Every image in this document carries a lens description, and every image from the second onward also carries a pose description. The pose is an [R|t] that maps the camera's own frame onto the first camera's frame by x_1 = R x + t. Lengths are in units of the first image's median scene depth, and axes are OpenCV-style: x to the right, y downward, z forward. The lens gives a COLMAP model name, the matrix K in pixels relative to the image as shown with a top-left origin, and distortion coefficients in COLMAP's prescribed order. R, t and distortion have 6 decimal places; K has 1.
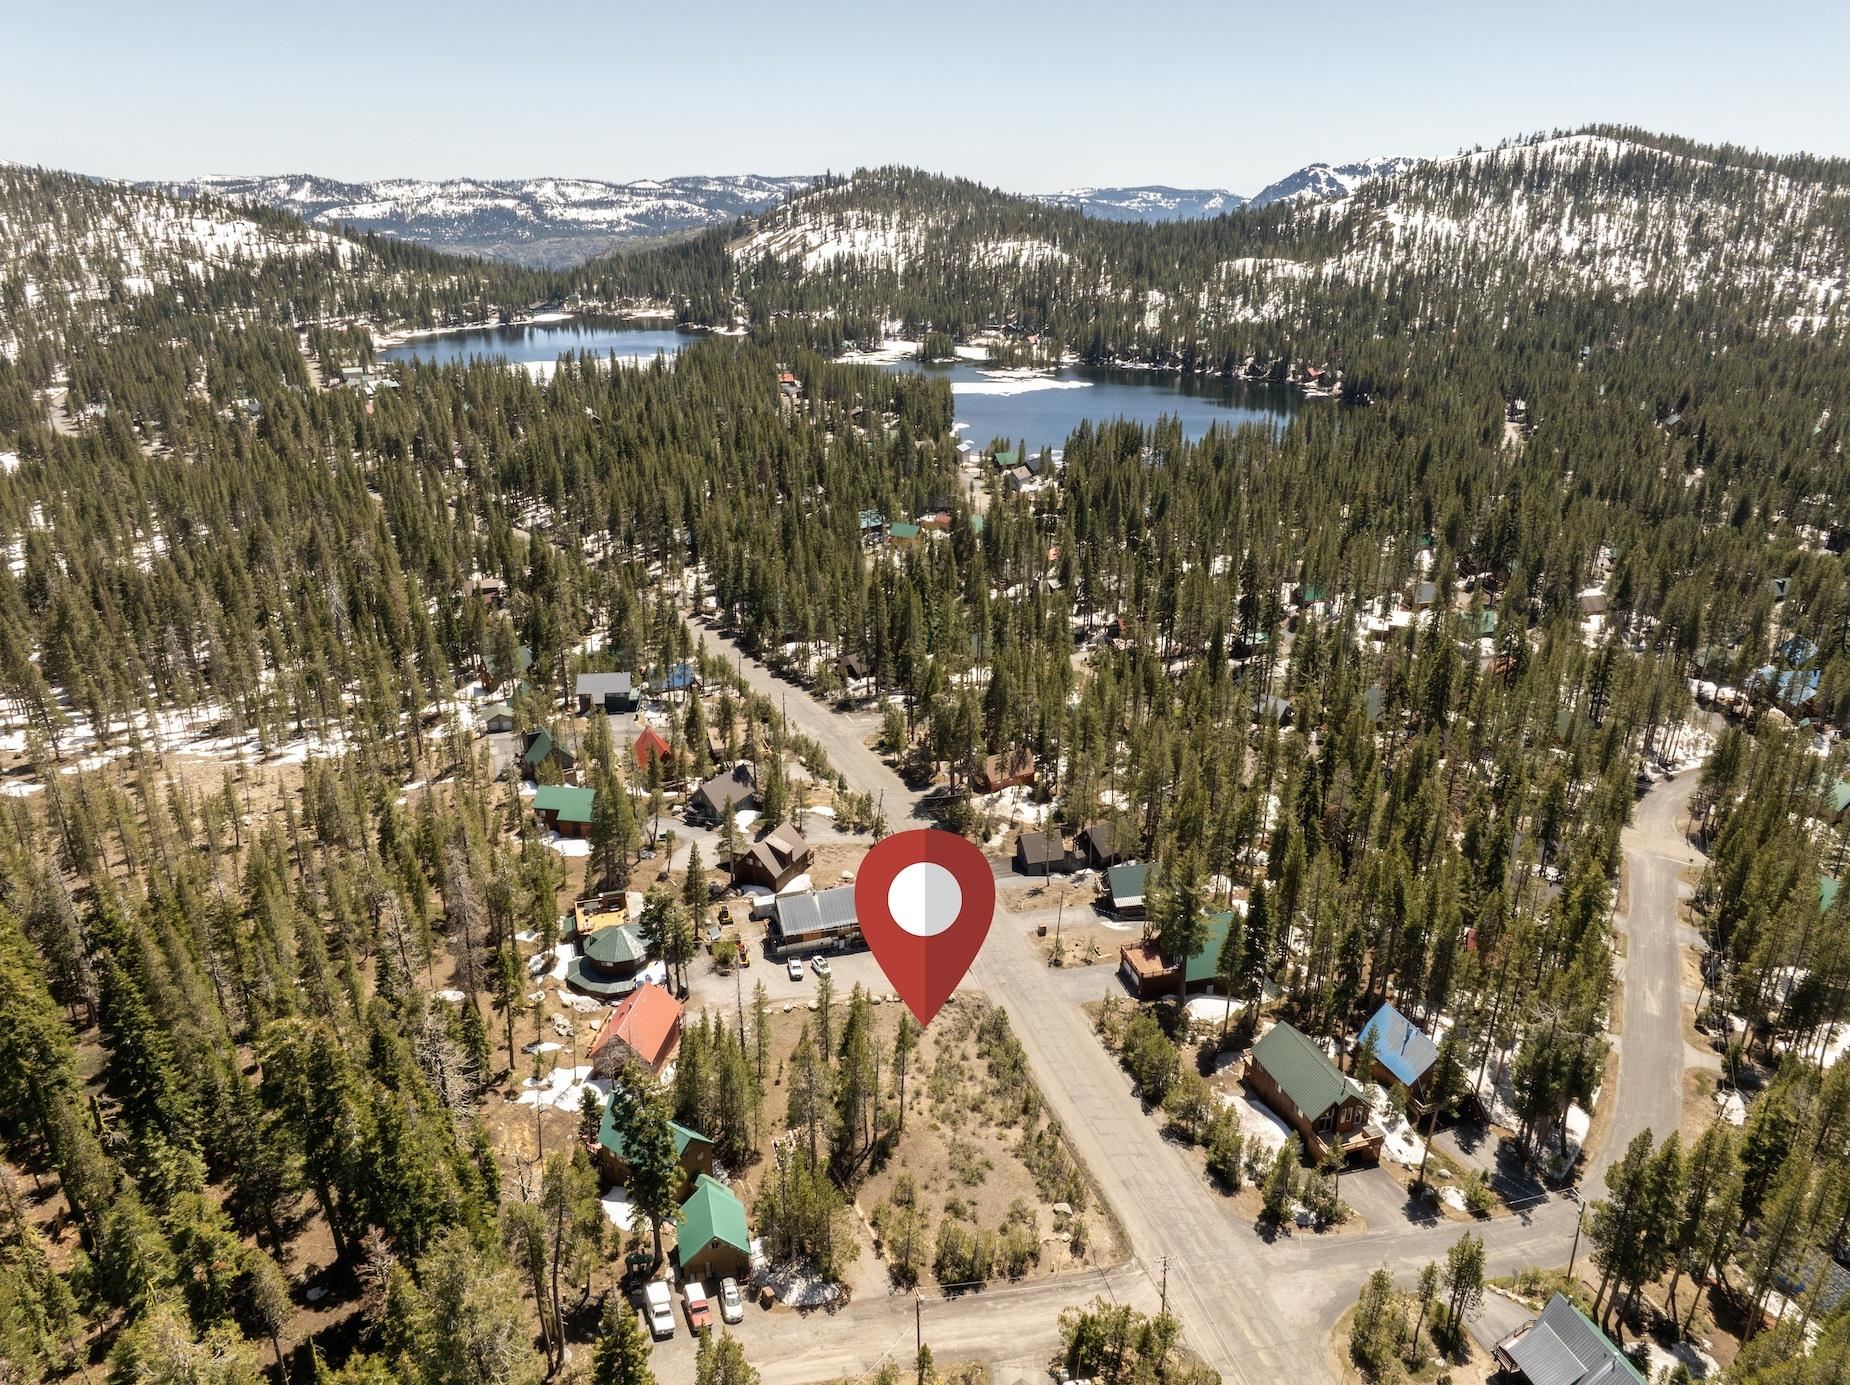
lens RADIAL K [[1272.2, 0, 925.0], [0, 1272.2, 692.5], [0, 0, 1]] dist [-0.003729, -0.064862]
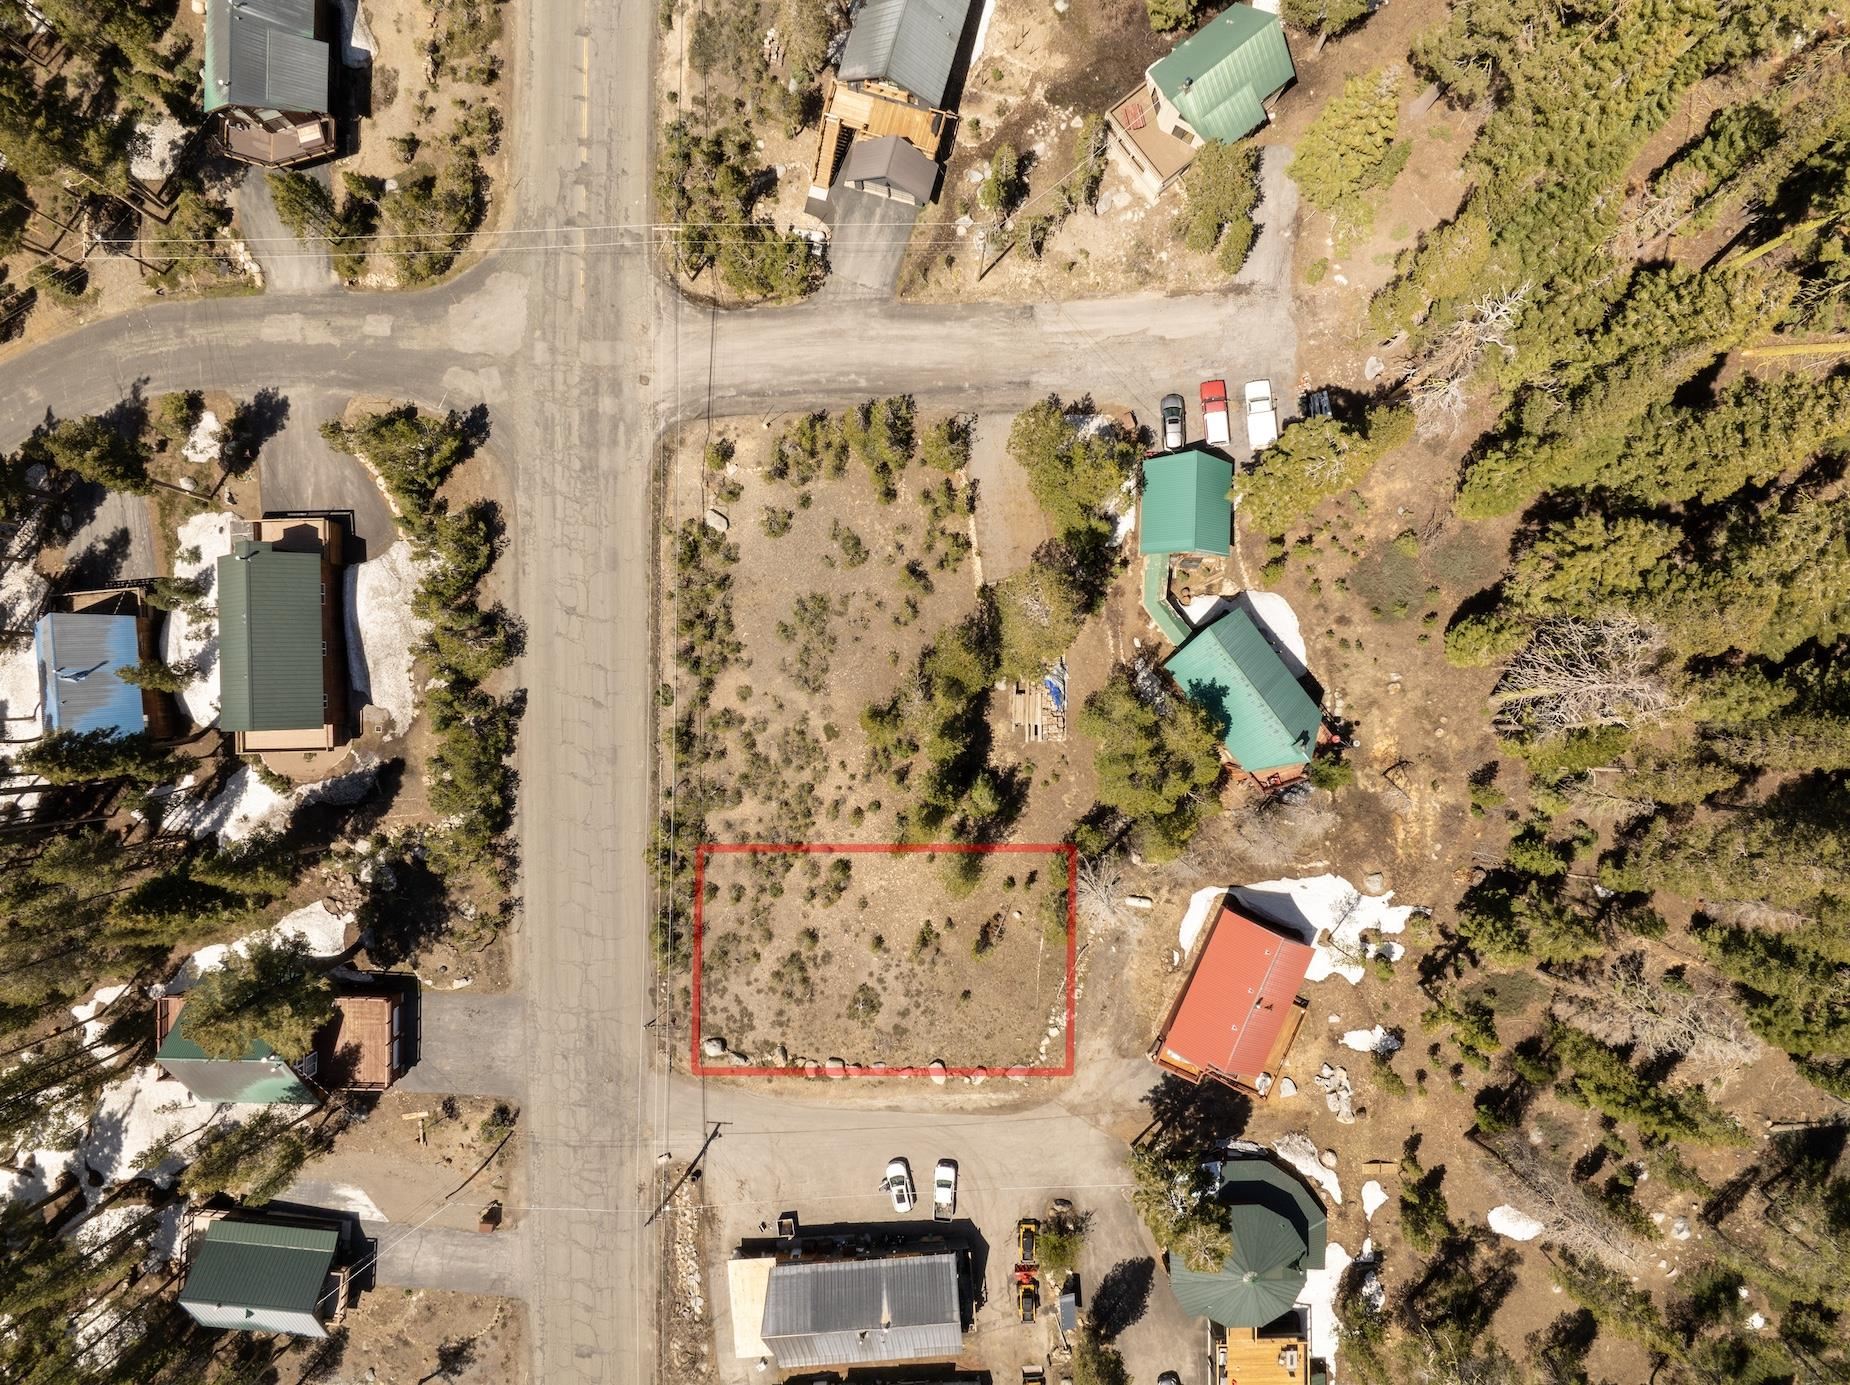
lens RADIAL K [[1272.2, 0, 925.0], [0, 1272.2, 692.5], [0, 0, 1]] dist [-0.003729, -0.064862]
pose [[-0.961830, -0.273534, -0.007856, -0.032851], [0.092134, -0.350736, 0.931931, -0.322883], [-0.257671, 0.895636, 0.362550, 0.764863]]
